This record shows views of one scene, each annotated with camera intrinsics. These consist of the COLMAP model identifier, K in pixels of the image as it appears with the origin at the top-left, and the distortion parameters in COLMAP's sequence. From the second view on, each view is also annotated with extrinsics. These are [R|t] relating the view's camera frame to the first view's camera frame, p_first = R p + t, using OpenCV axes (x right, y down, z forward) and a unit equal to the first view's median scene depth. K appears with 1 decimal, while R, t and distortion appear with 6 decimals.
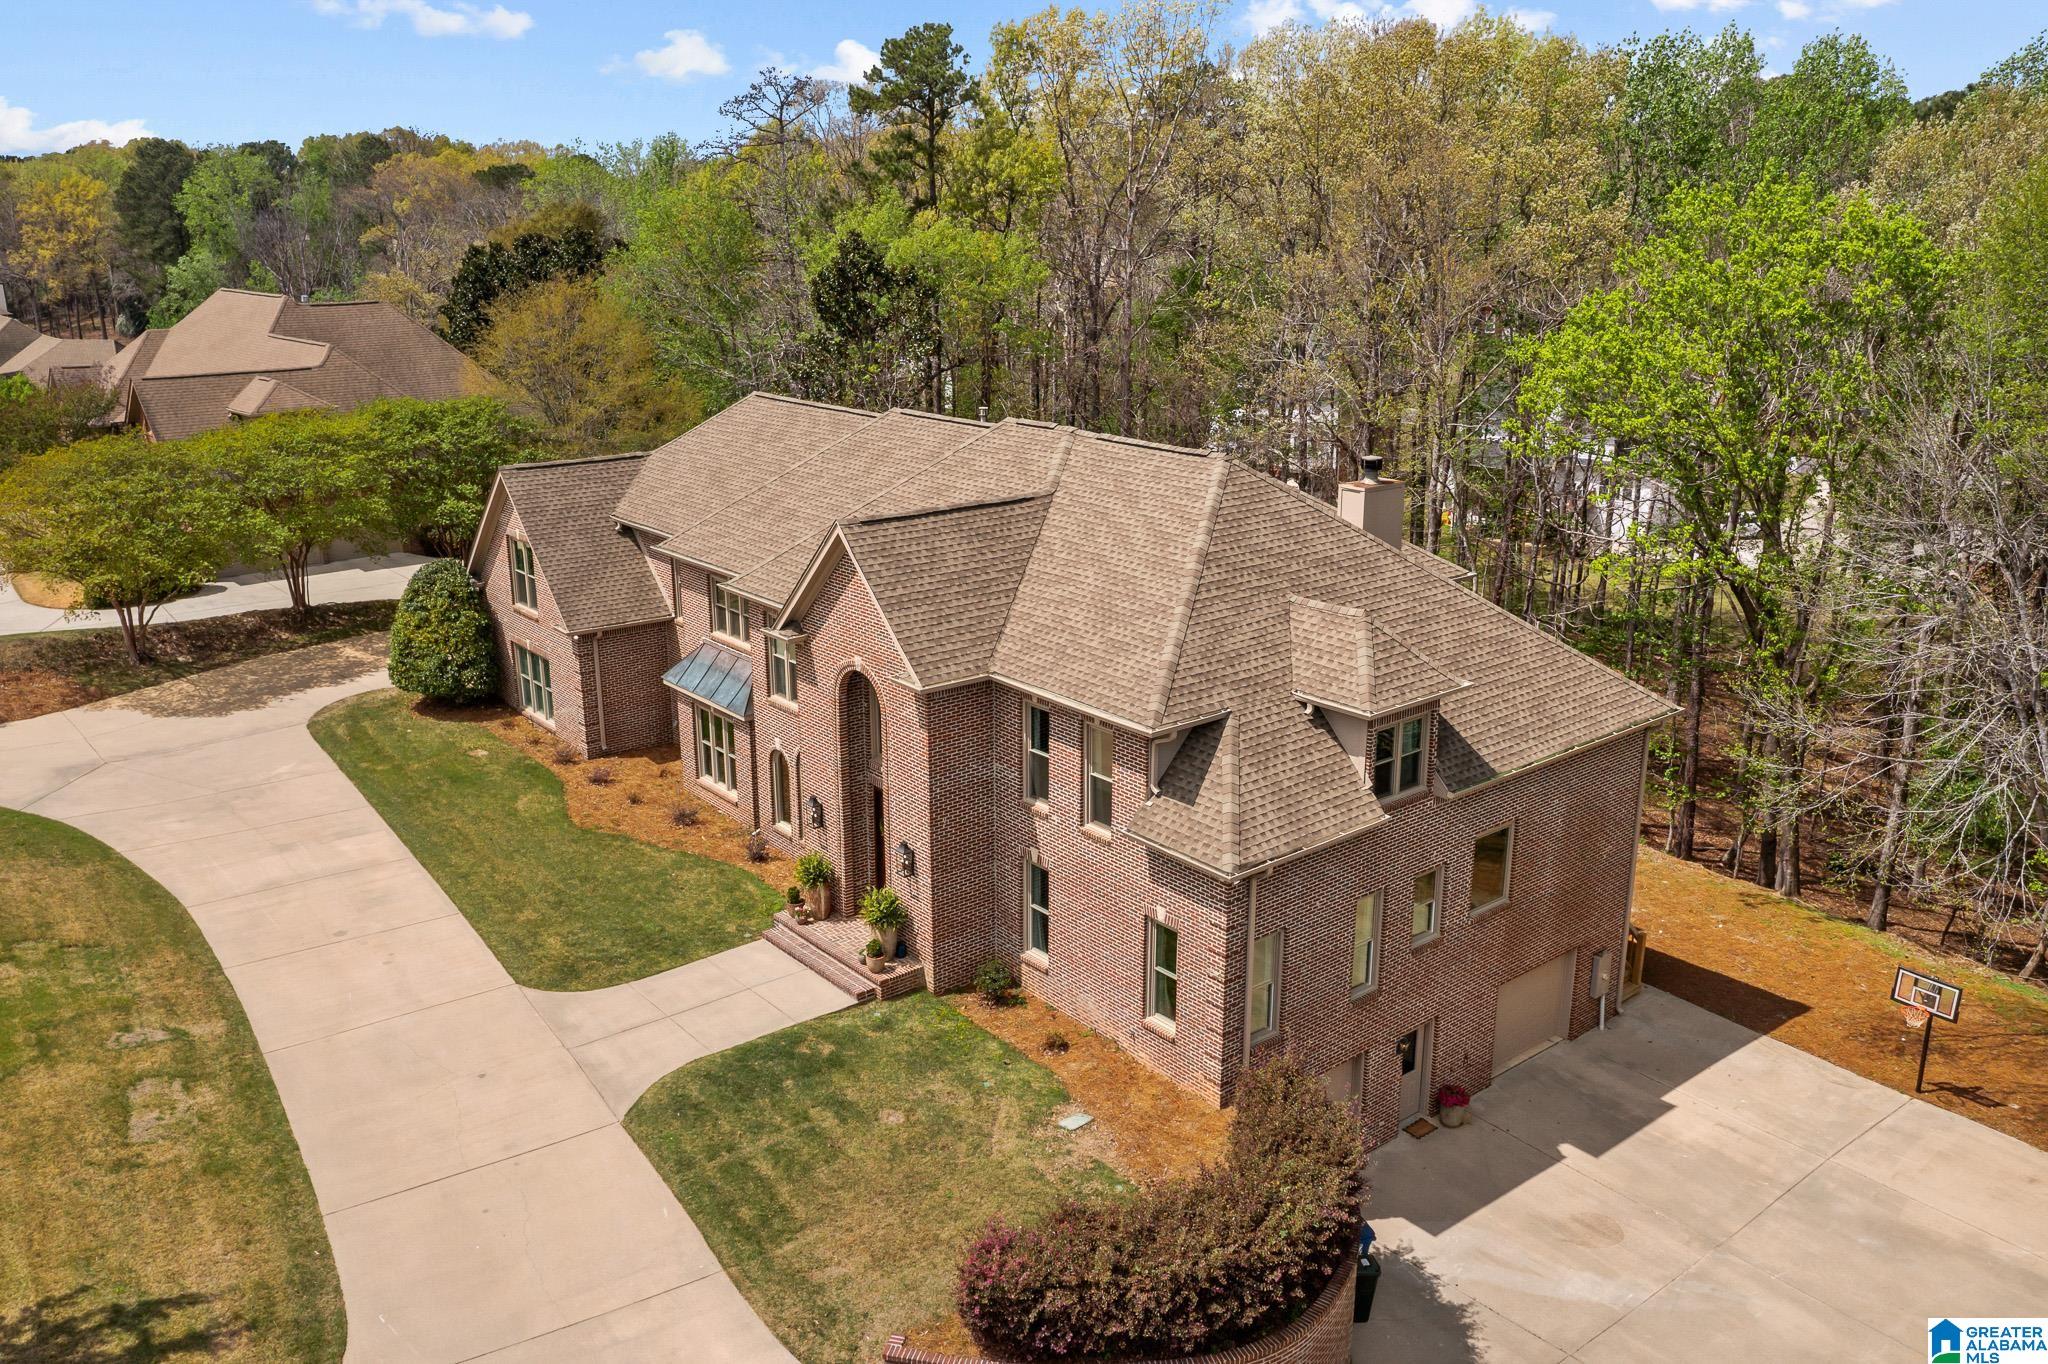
lens RADIAL K [[1633.0, 0, 1020.5], [0, 1633.0, 671.5], [0, 0, 1]] dist [-0.007681, 0.003887]
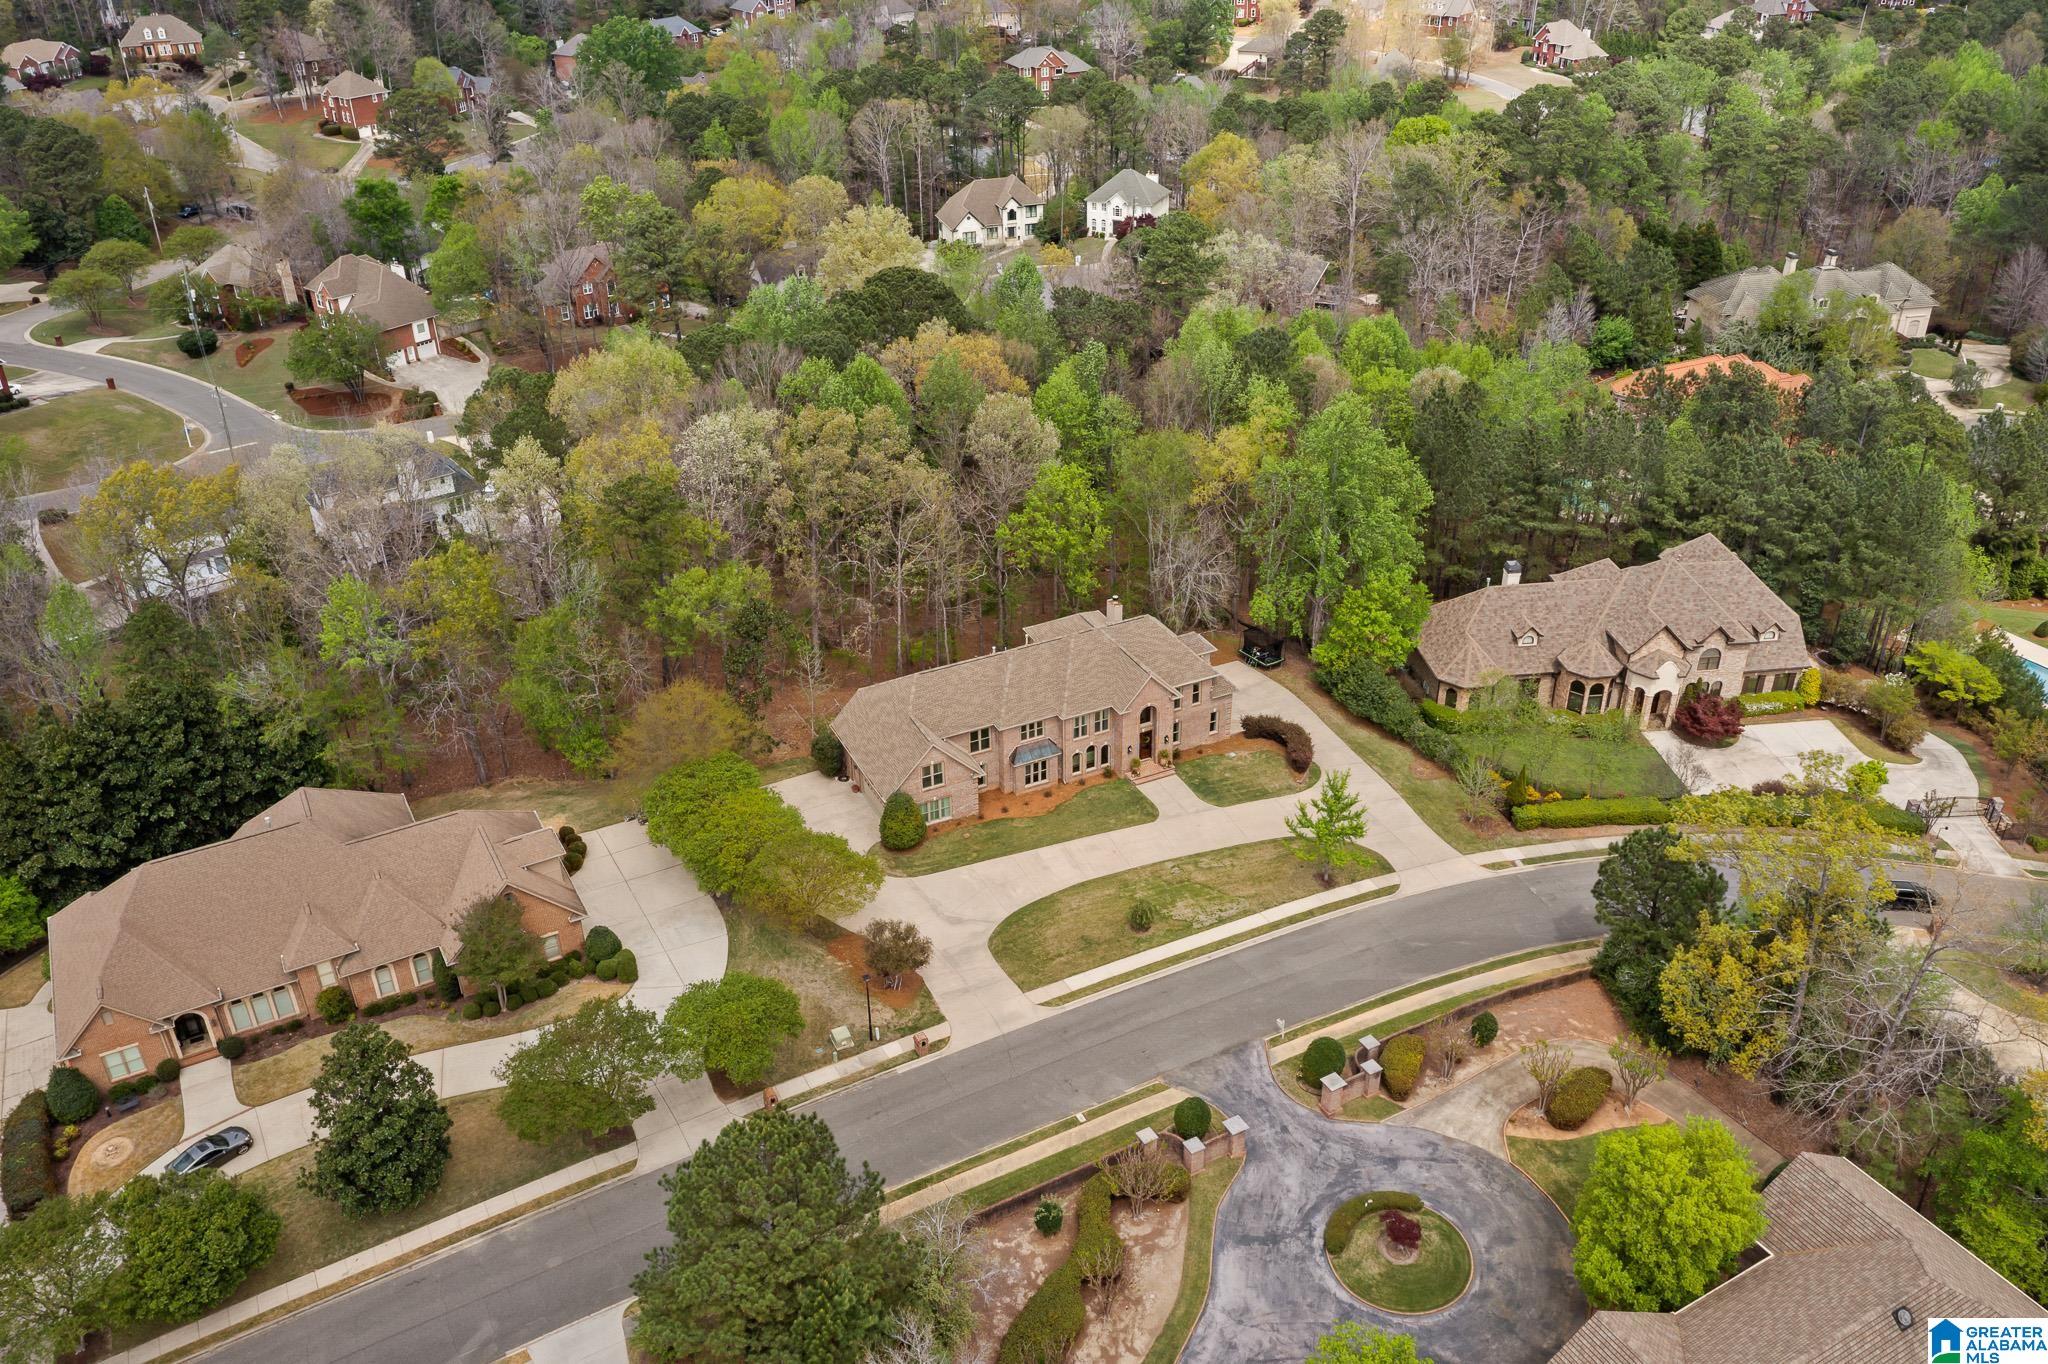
lens RADIAL K [[1633.0, 0, 1020.5], [0, 1633.0, 671.5], [0, 0, 1]] dist [-0.007681, 0.003887]
pose [[0.228009, -0.484906, 0.844321, -3.404543], [0.286304, 0.862217, 0.417867, -1.780413], [-0.930614, 0.146455, 0.335423, -0.039681]]
